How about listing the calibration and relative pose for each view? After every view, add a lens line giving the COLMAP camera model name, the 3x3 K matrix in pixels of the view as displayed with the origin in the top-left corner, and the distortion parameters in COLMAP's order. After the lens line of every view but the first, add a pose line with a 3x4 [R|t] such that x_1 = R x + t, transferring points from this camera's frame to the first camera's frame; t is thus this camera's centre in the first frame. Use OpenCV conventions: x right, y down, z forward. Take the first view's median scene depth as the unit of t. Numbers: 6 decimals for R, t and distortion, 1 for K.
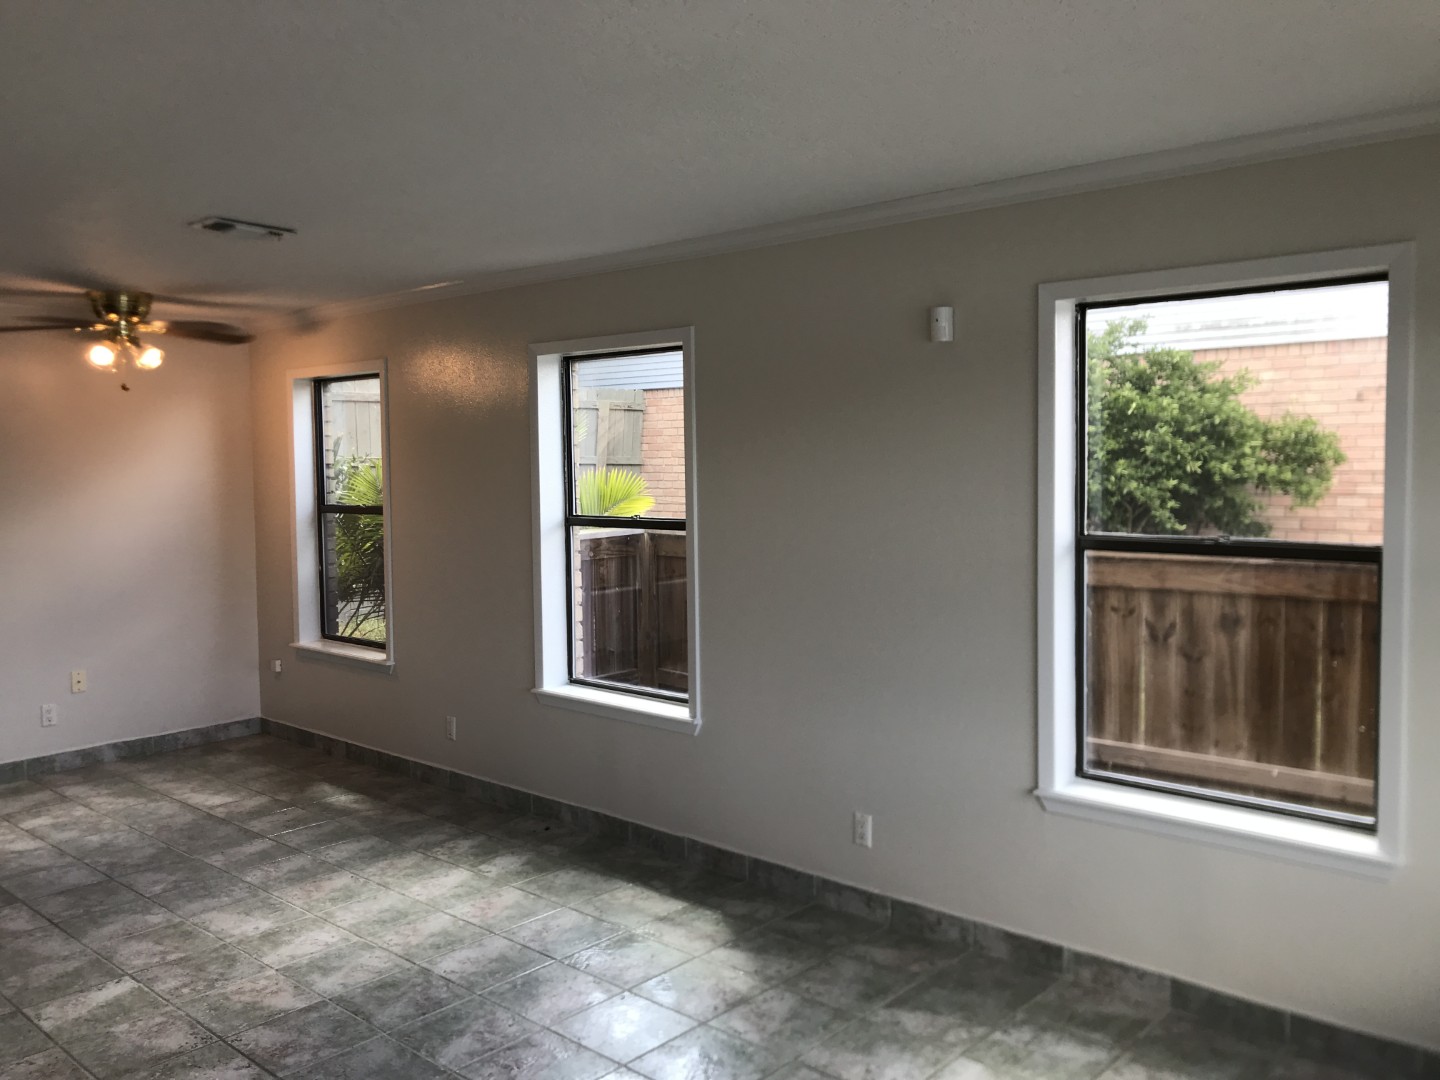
lens RADIAL K [[1197.6, 0, 687.9], [0, 1197.6, 542.6], [0, 0, 1]] dist [0.039001, 0.010612]
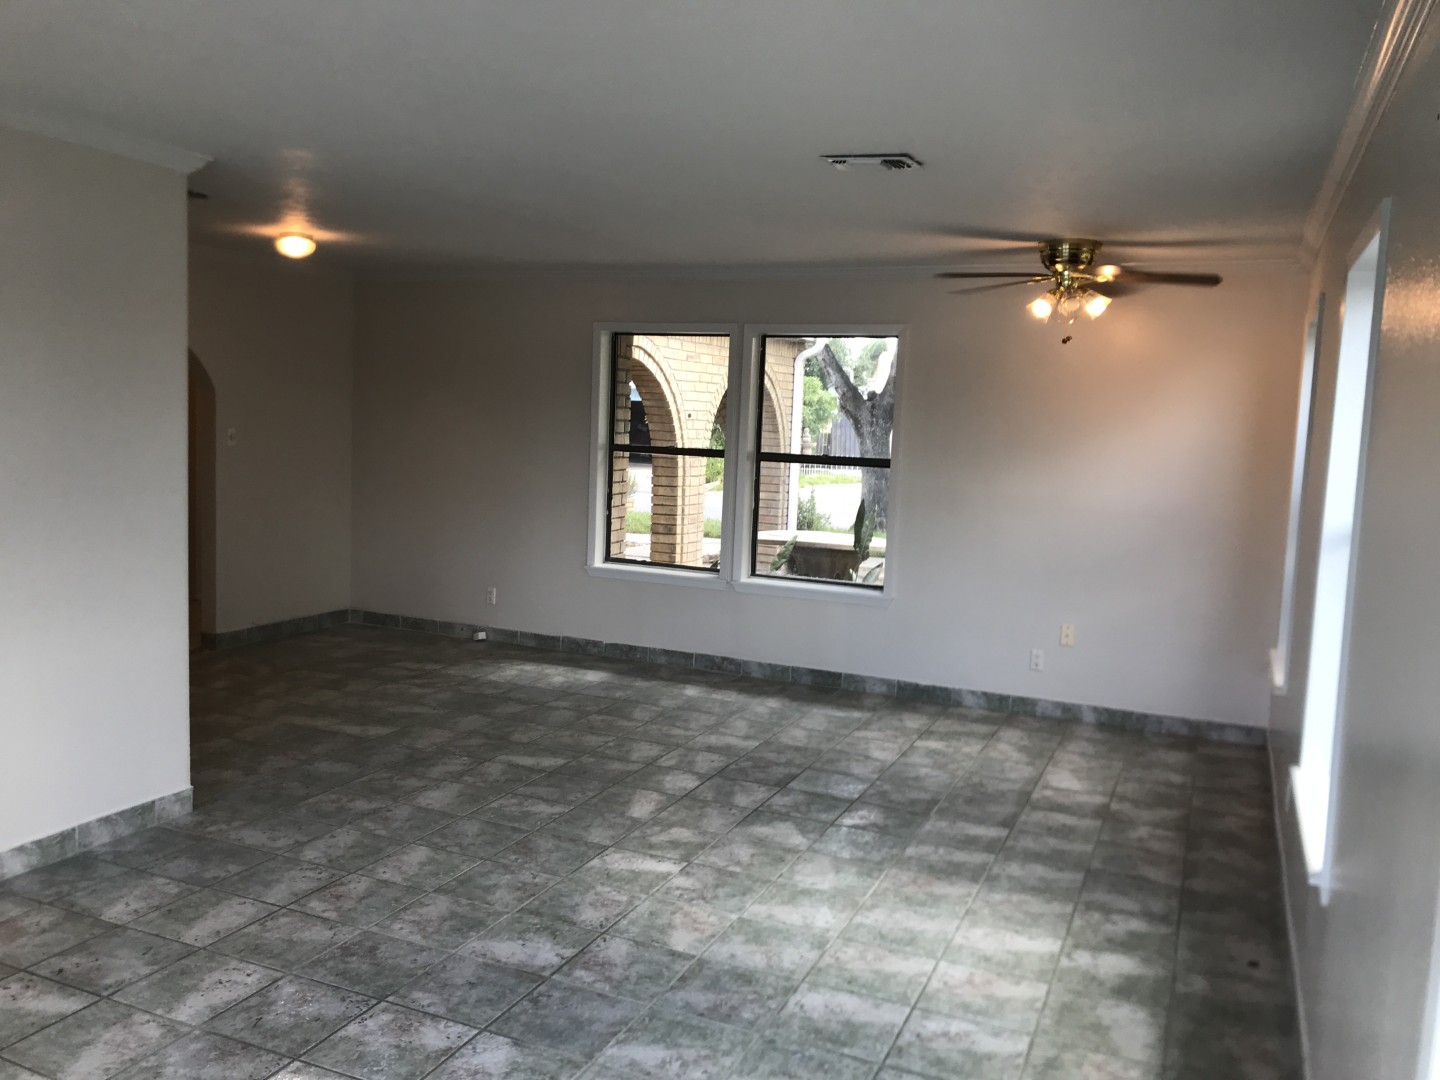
lens RADIAL K [[1194.4, 0, 693.4], [0, 1194.4, 531.1], [0, 0, 1]] dist [0.015556, -0.006755]
pose [[0.332354, 0.125710, -0.934739, 0.445914], [-0.113728, 0.989188, 0.092595, -0.039771], [0.936273, 0.075531, 0.343057, 0.512270]]
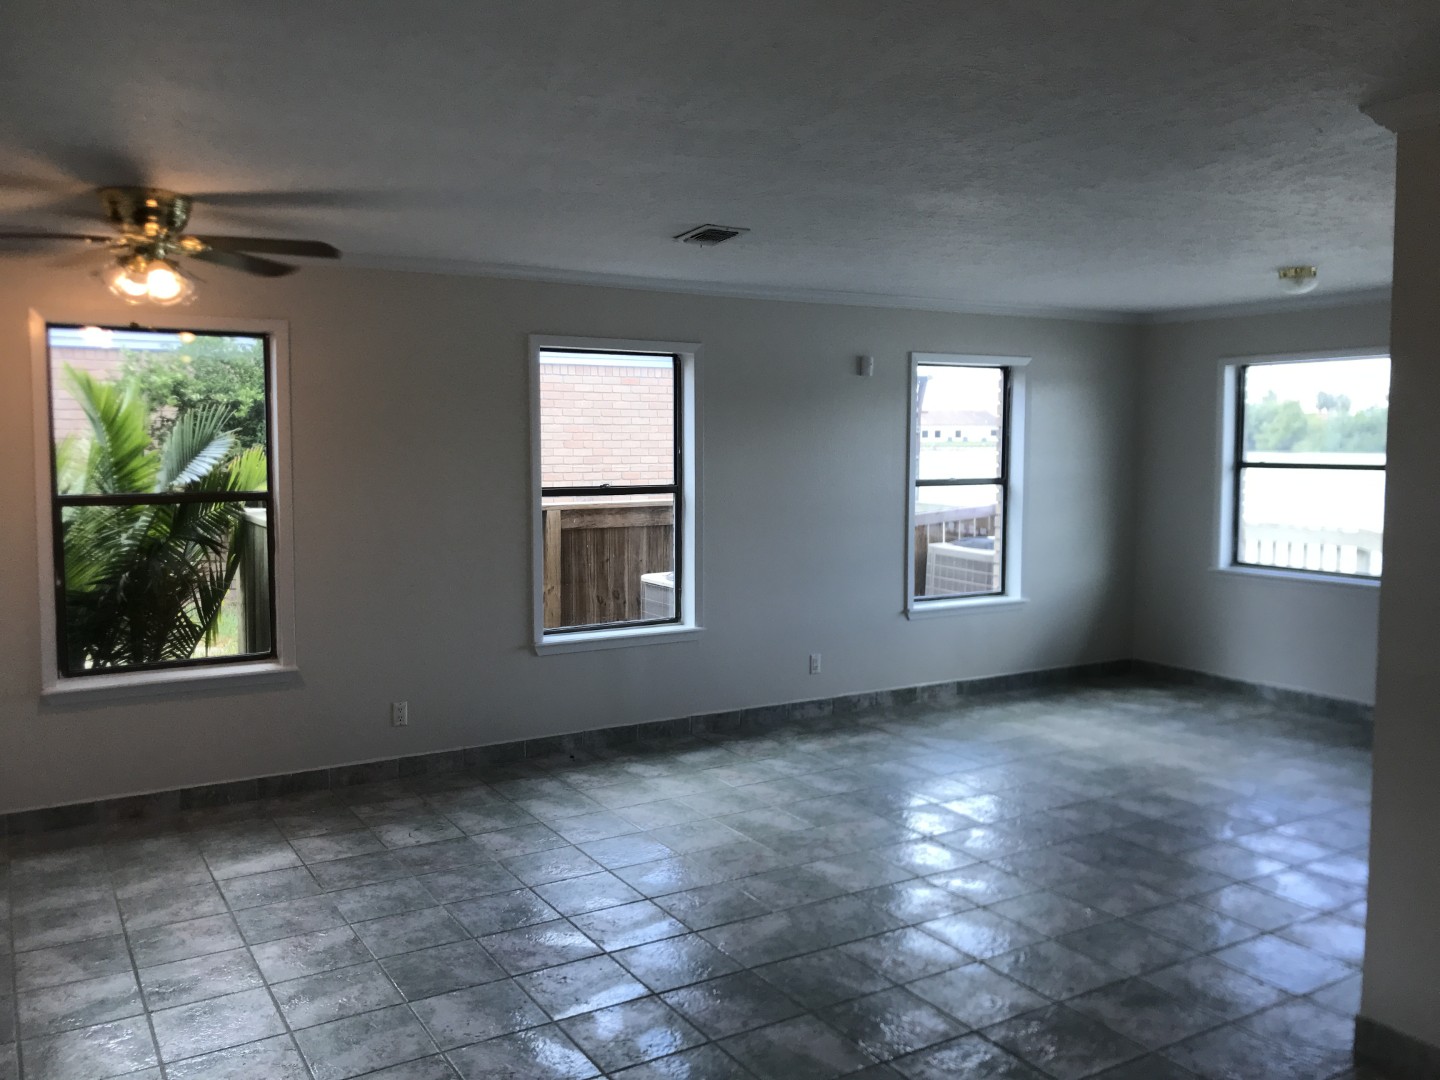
lens RADIAL K [[1194.4, 0, 693.4], [0, 1194.4, 531.1], [0, 0, 1]] dist [0.015556, -0.006755]
pose [[0.272810, -0.062488, 0.960036, -1.360250], [0.064292, 0.996842, 0.046614, -0.029564], [-0.959917, 0.049006, 0.275966, 0.642332]]
